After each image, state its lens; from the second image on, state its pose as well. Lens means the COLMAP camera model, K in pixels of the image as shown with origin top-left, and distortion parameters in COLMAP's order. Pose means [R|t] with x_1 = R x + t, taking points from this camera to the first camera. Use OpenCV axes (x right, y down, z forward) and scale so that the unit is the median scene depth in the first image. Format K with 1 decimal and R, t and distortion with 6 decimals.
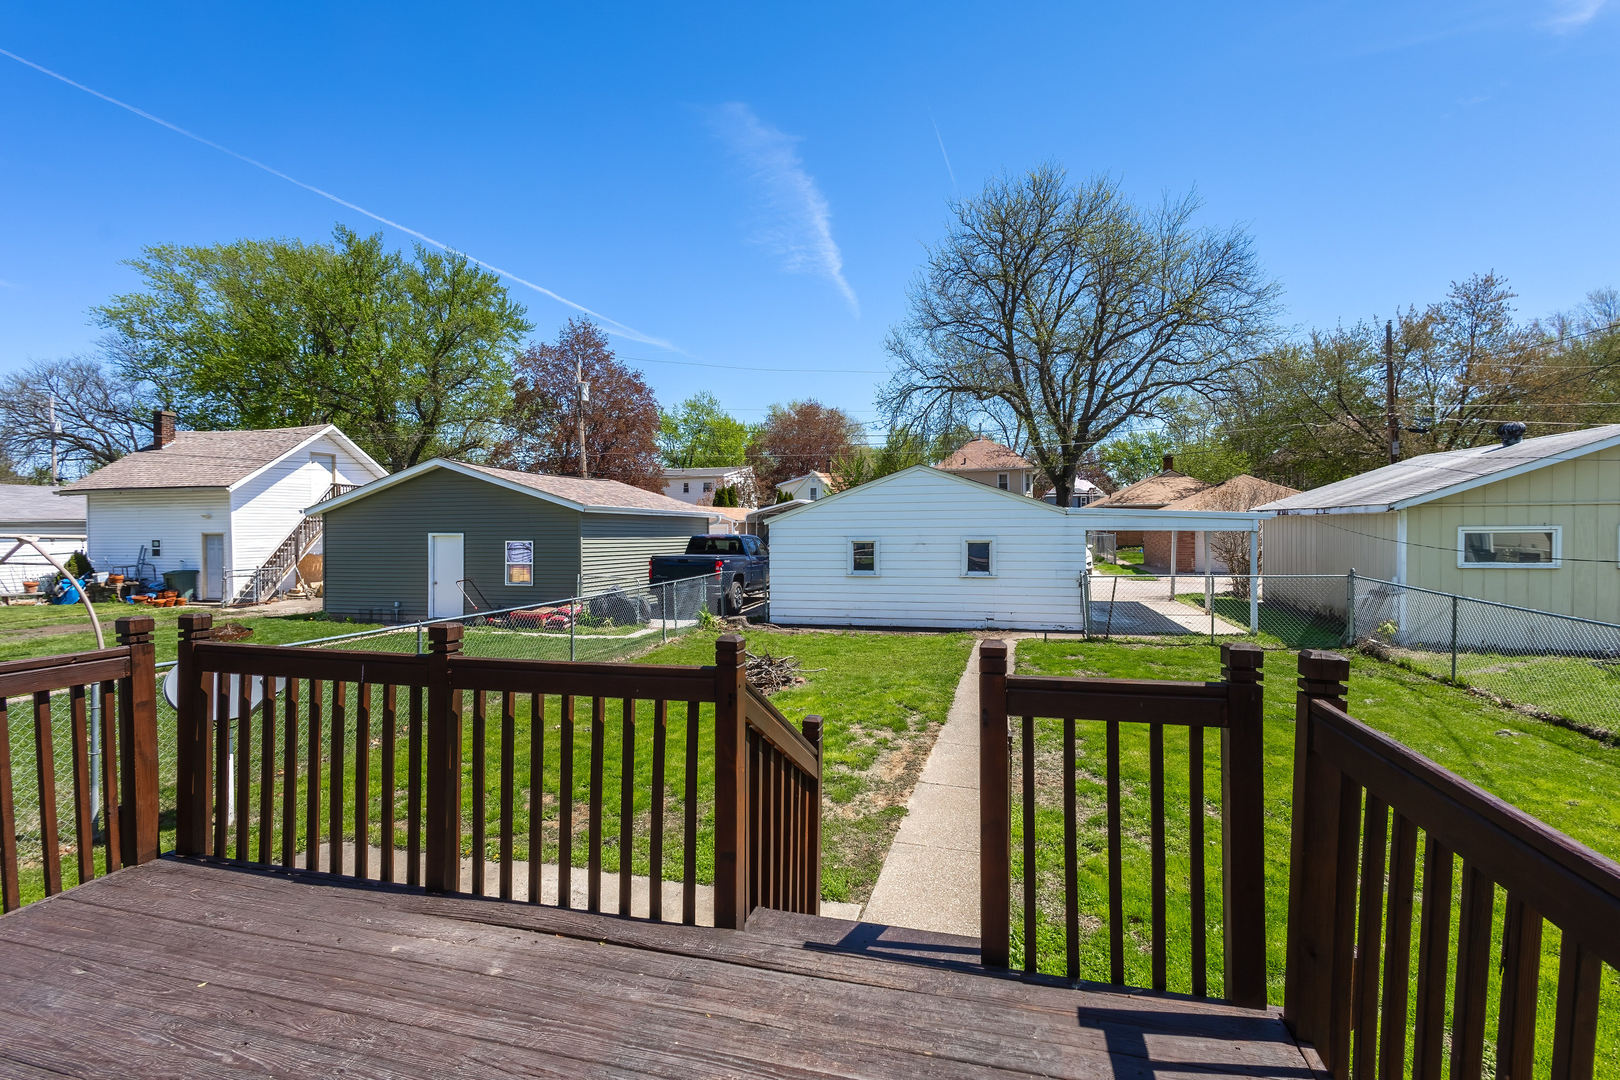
lens RADIAL K [[733.0, 0, 810.0], [0, 733.0, 540.0], [0, 0, 1]] dist [0.001336, 0.000011]
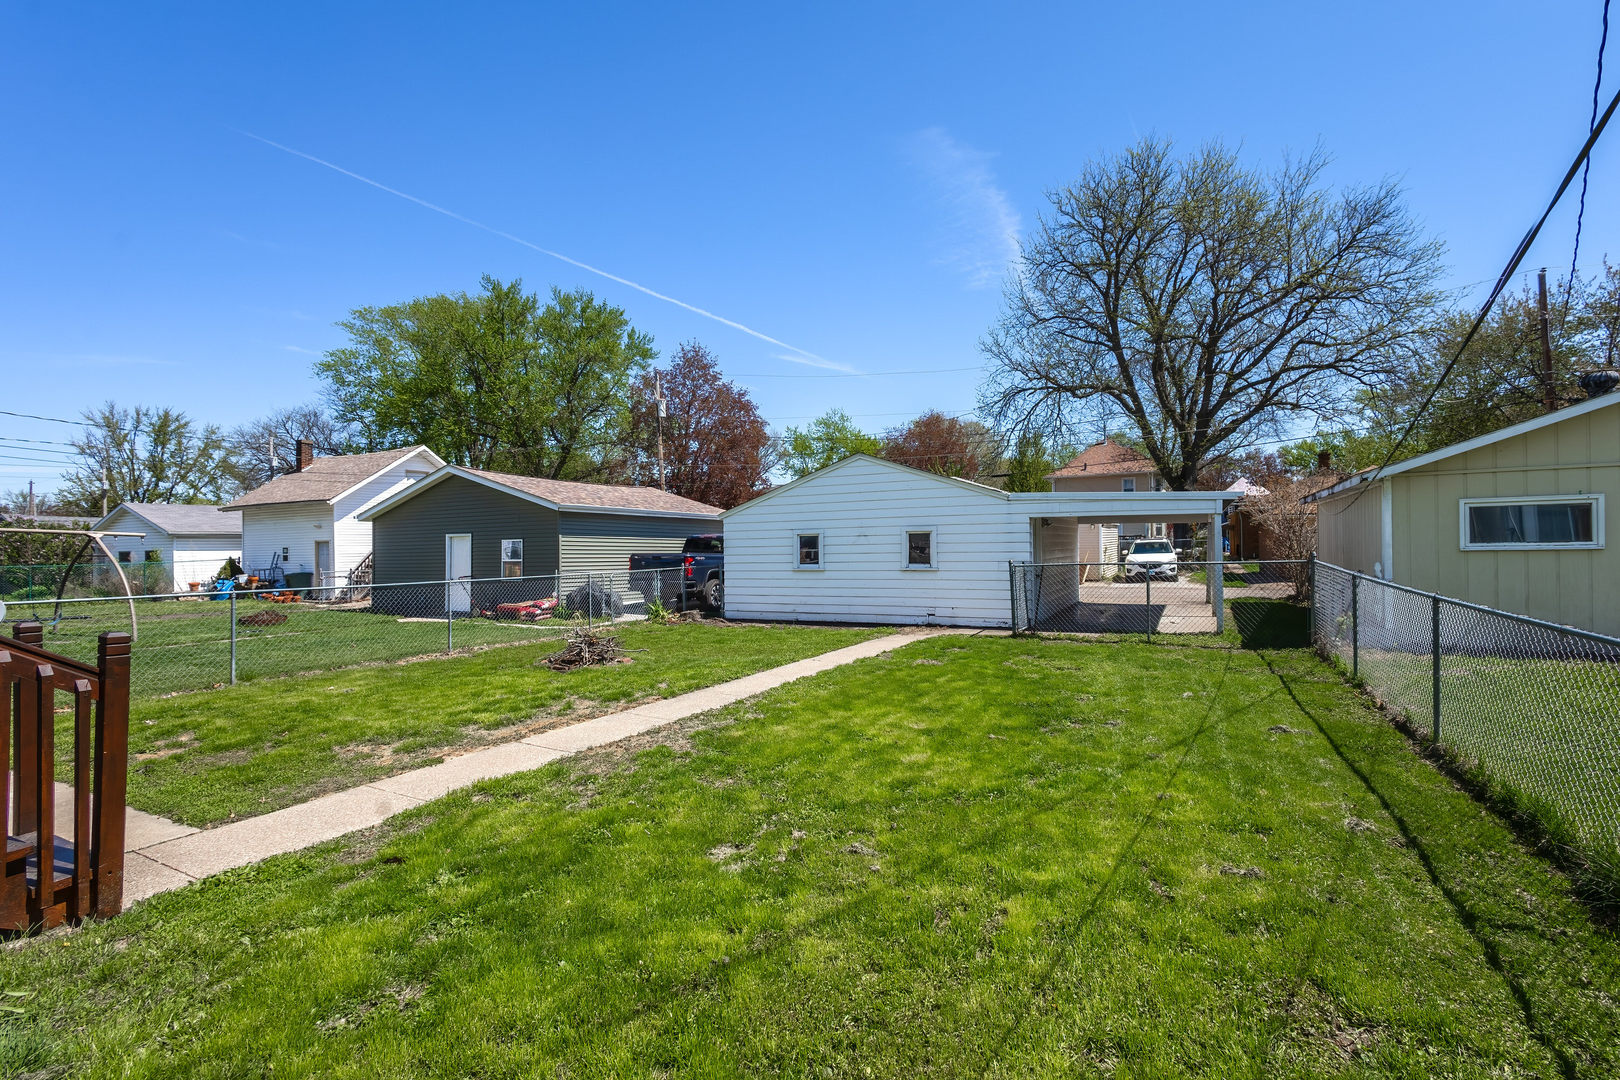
lens RADIAL K [[738.7, 0, 810.0], [0, 738.7, 540.0], [0, 0, 1]] dist [0.000210, -0.000527]
pose [[0.974646, -0.010766, -0.223492, 0.108904], [0.004726, 0.999609, -0.027542, 0.013463], [0.223701, 0.025787, 0.974317, 0.016003]]
